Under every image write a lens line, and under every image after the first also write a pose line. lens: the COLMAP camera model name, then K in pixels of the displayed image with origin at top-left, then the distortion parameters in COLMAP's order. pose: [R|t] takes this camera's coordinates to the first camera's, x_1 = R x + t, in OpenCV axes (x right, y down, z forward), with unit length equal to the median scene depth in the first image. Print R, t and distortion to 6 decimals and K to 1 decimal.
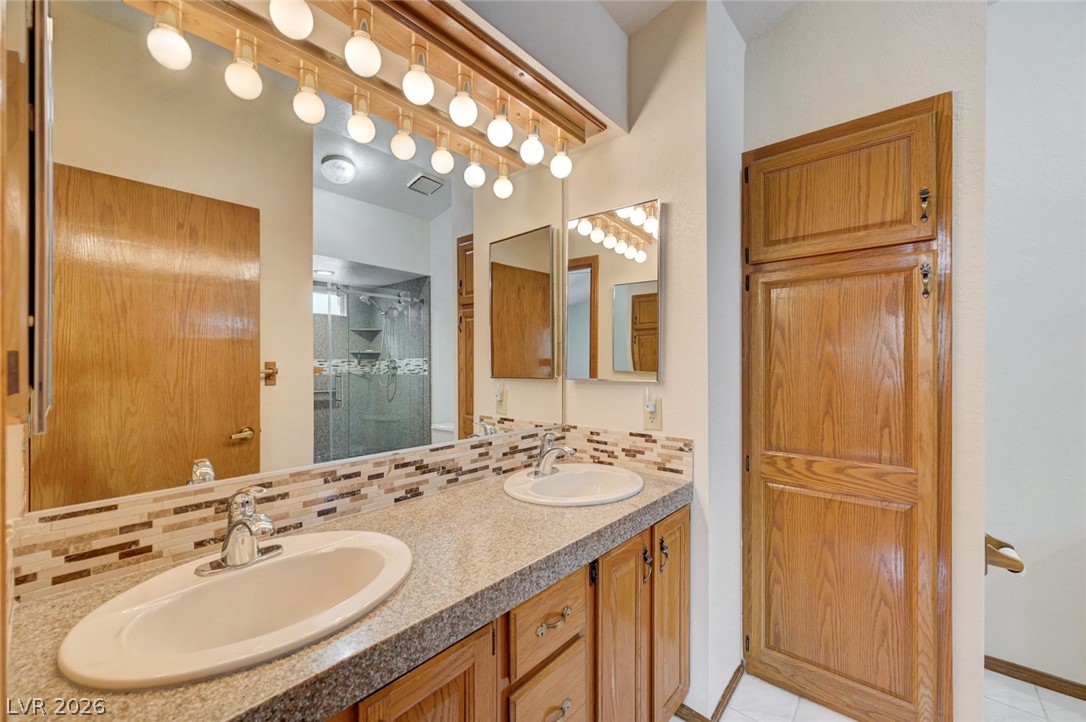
lens RADIAL K [[432.5, 0, 546.6], [0, 432.5, 361.7], [0, 0, 1]] dist [0.007705, 0.000116]
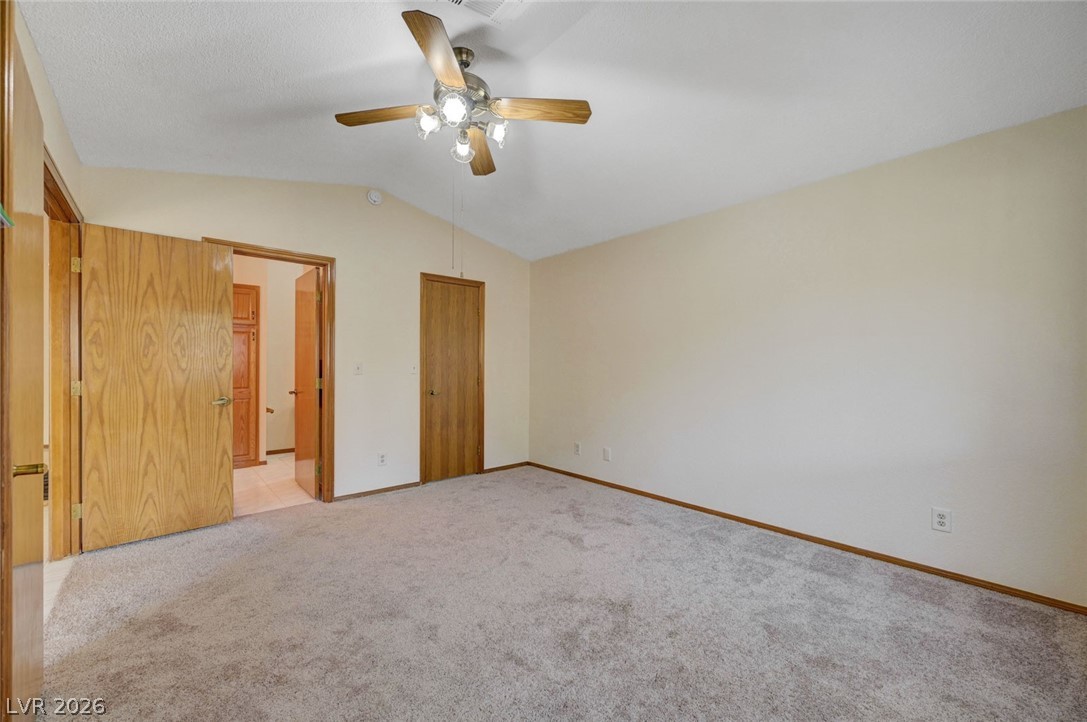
lens RADIAL K [[432.9, 0, 546.6], [0, 432.9, 361.9], [0, 0, 1]] dist [0.007705, 0.000116]
pose [[0.212682, 0.002338, 0.977119, -2.090229], [-0.004867, 0.999987, -0.001333, 0.019448], [-0.977109, -0.004472, 0.212691, -2.101938]]
